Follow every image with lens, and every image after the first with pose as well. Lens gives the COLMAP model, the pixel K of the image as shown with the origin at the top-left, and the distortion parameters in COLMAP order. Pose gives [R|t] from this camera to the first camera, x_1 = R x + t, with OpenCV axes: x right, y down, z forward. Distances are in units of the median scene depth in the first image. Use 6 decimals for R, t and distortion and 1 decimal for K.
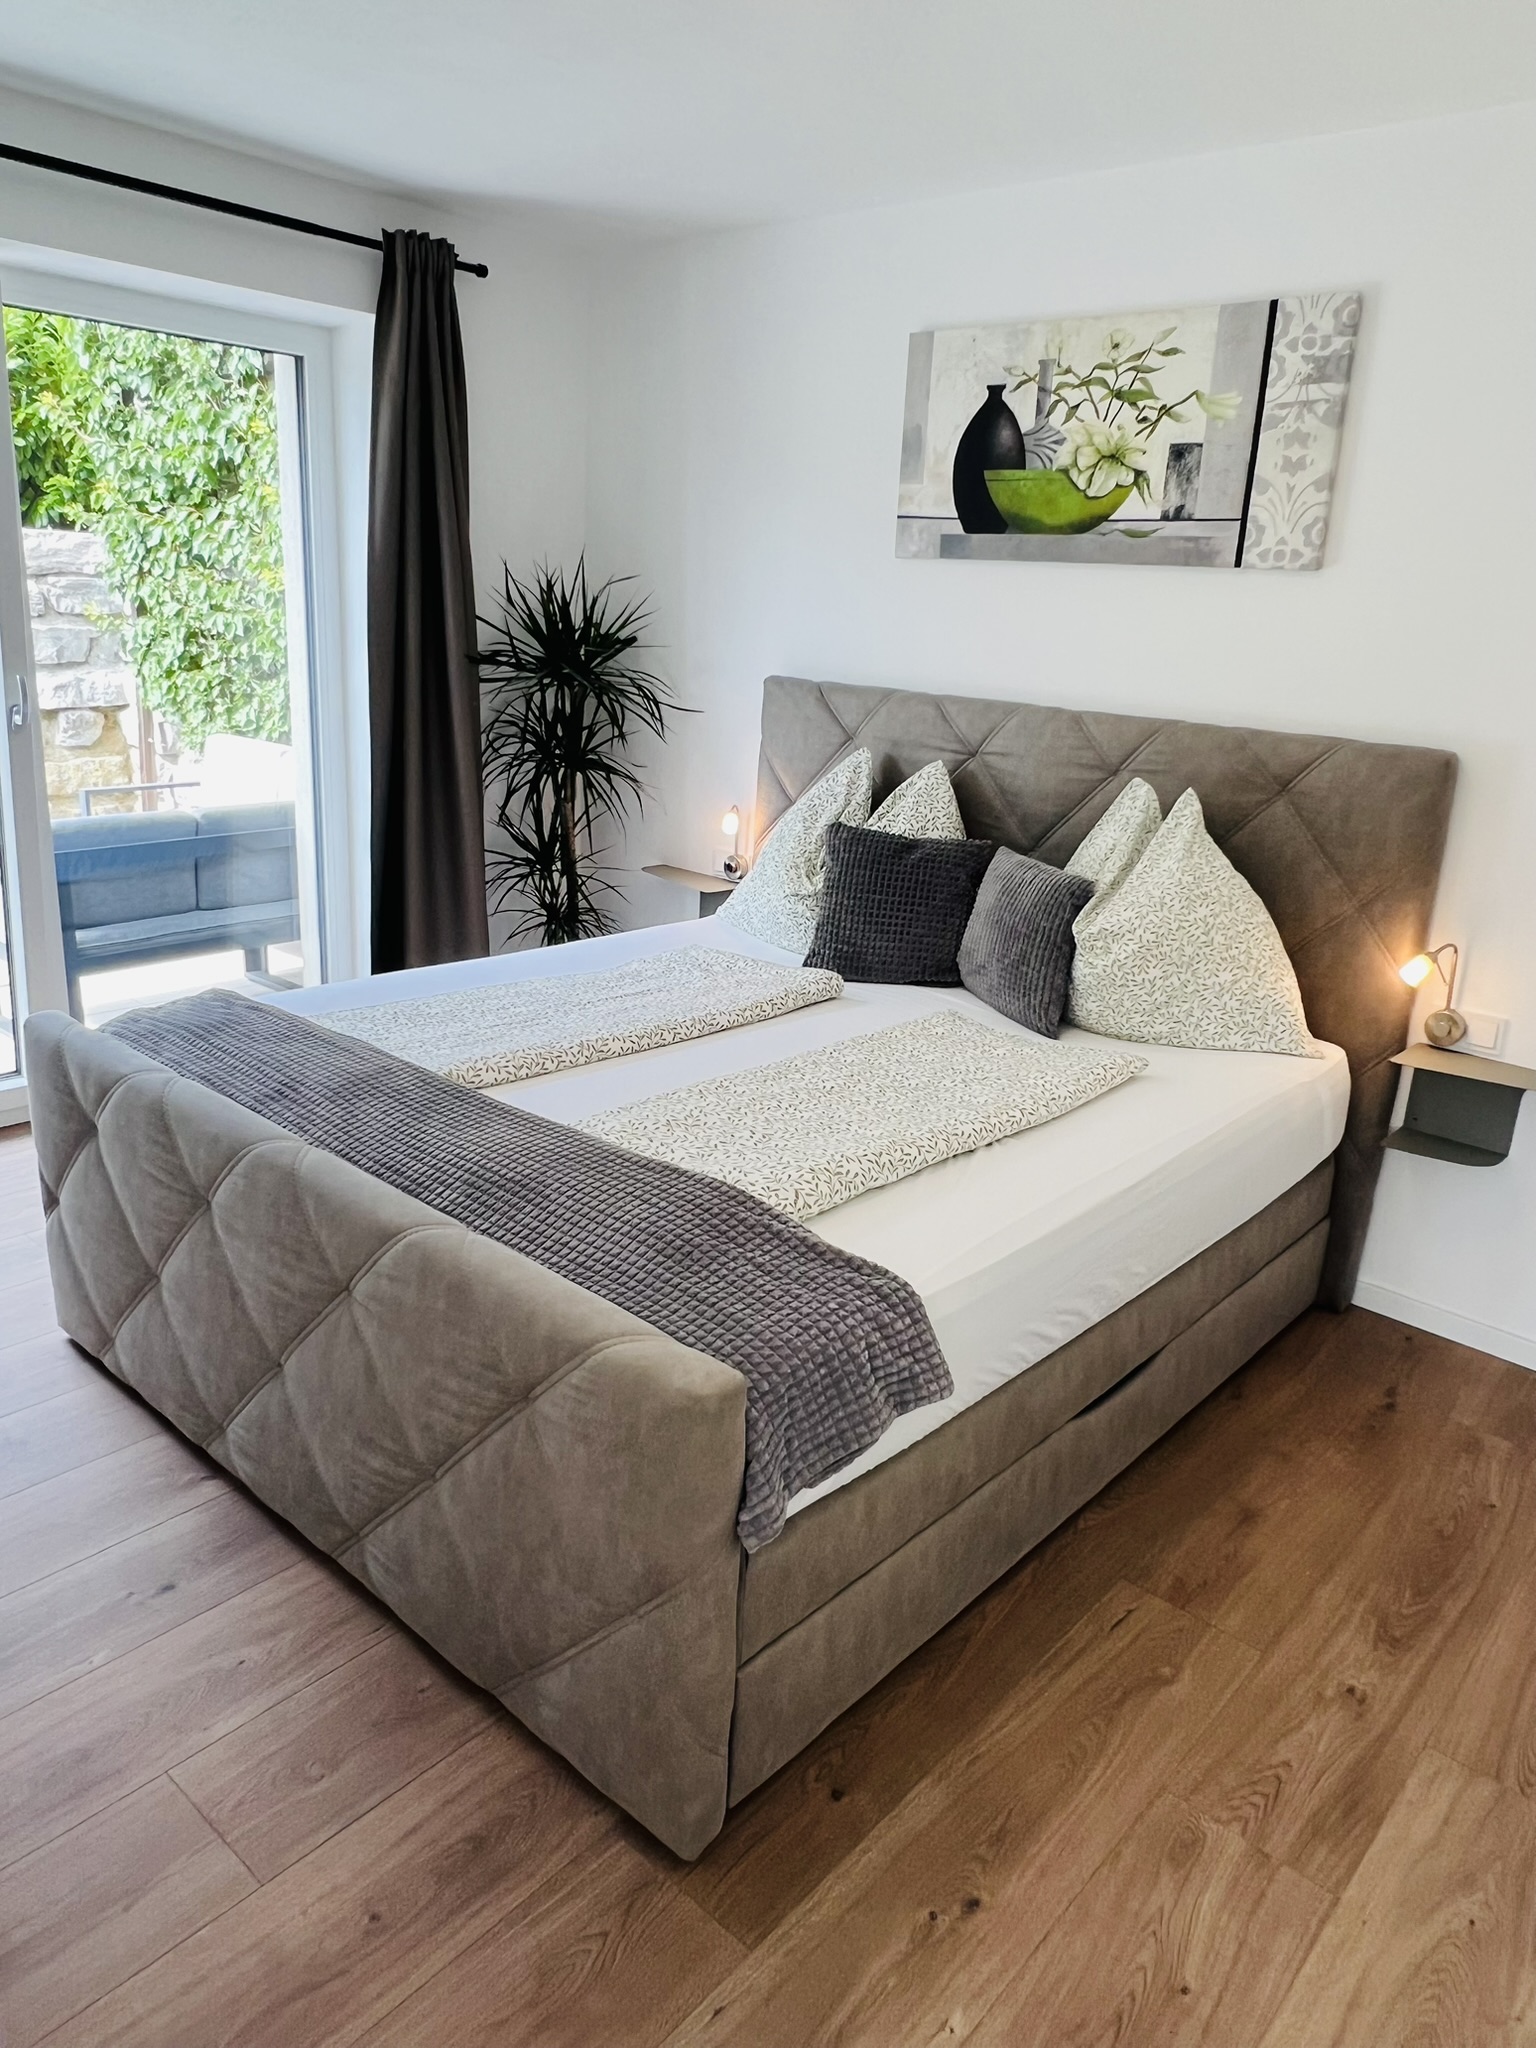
lens RADIAL K [[1384.4, 0, 770.4], [0, 1384.4, 1021.2], [0, 0, 1]] dist [0.003270, -0.002750]
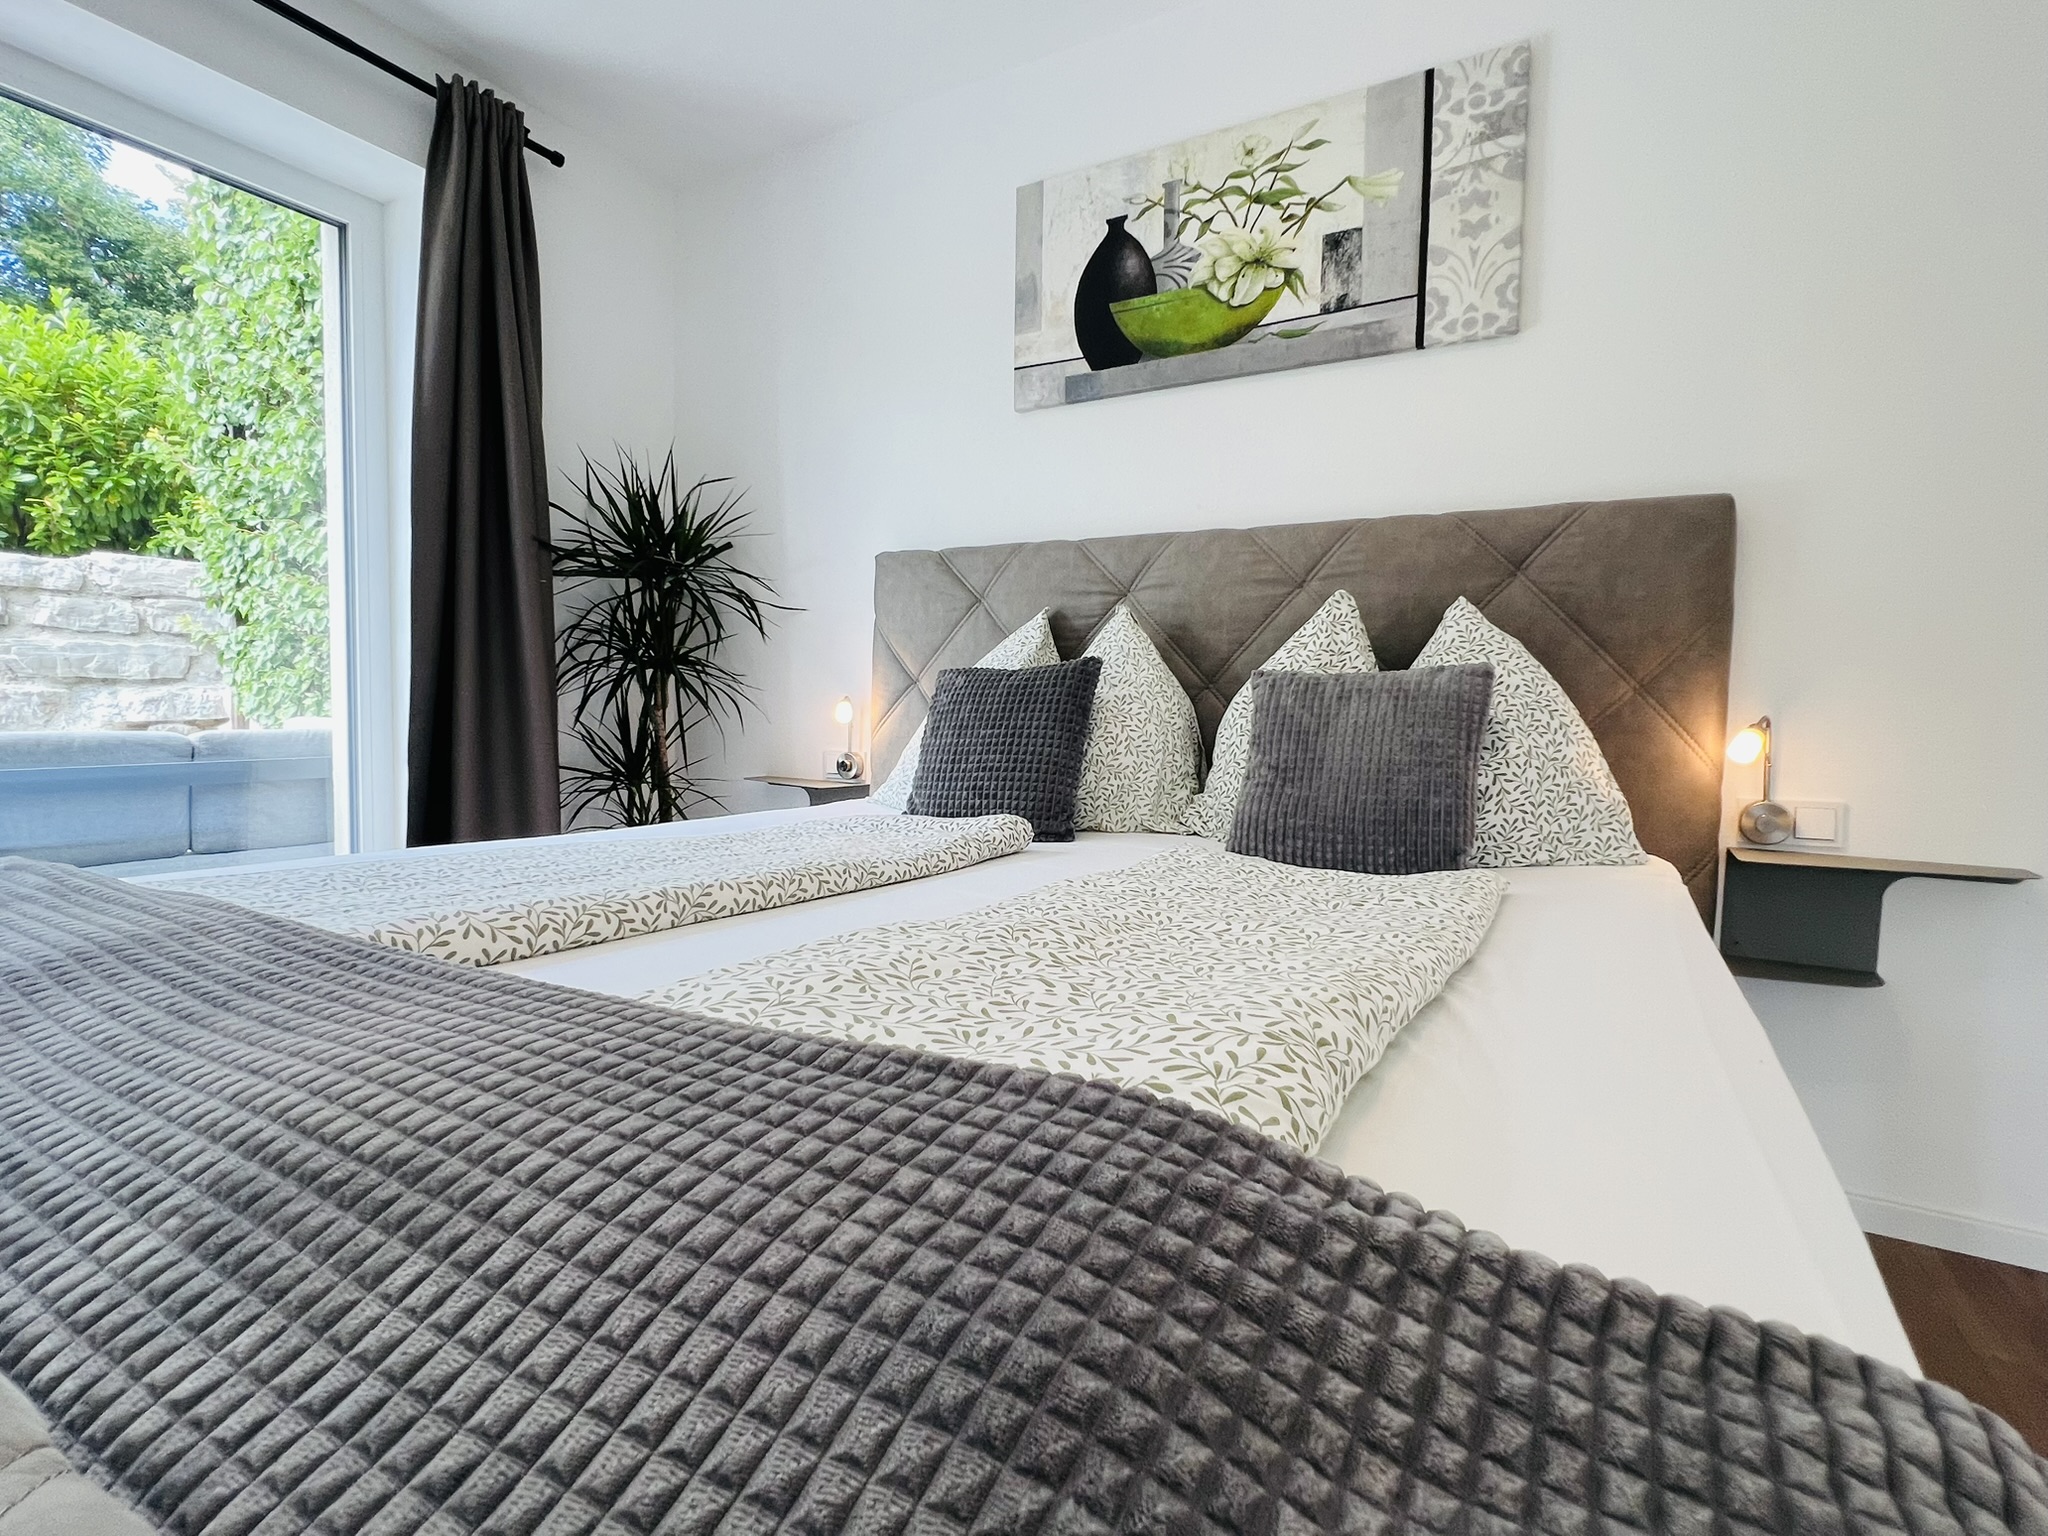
lens RADIAL K [[976.5, 0, 1010.6], [0, 976.5, 766.8], [0, 0, 1]] dist [-0.003334, 0.001253]
pose [[0.980616, -0.046728, 0.190285, -0.049266], [0.089179, 0.971168, -0.221089, 0.047308], [-0.174468, 0.233773, 0.956510, 0.404103]]
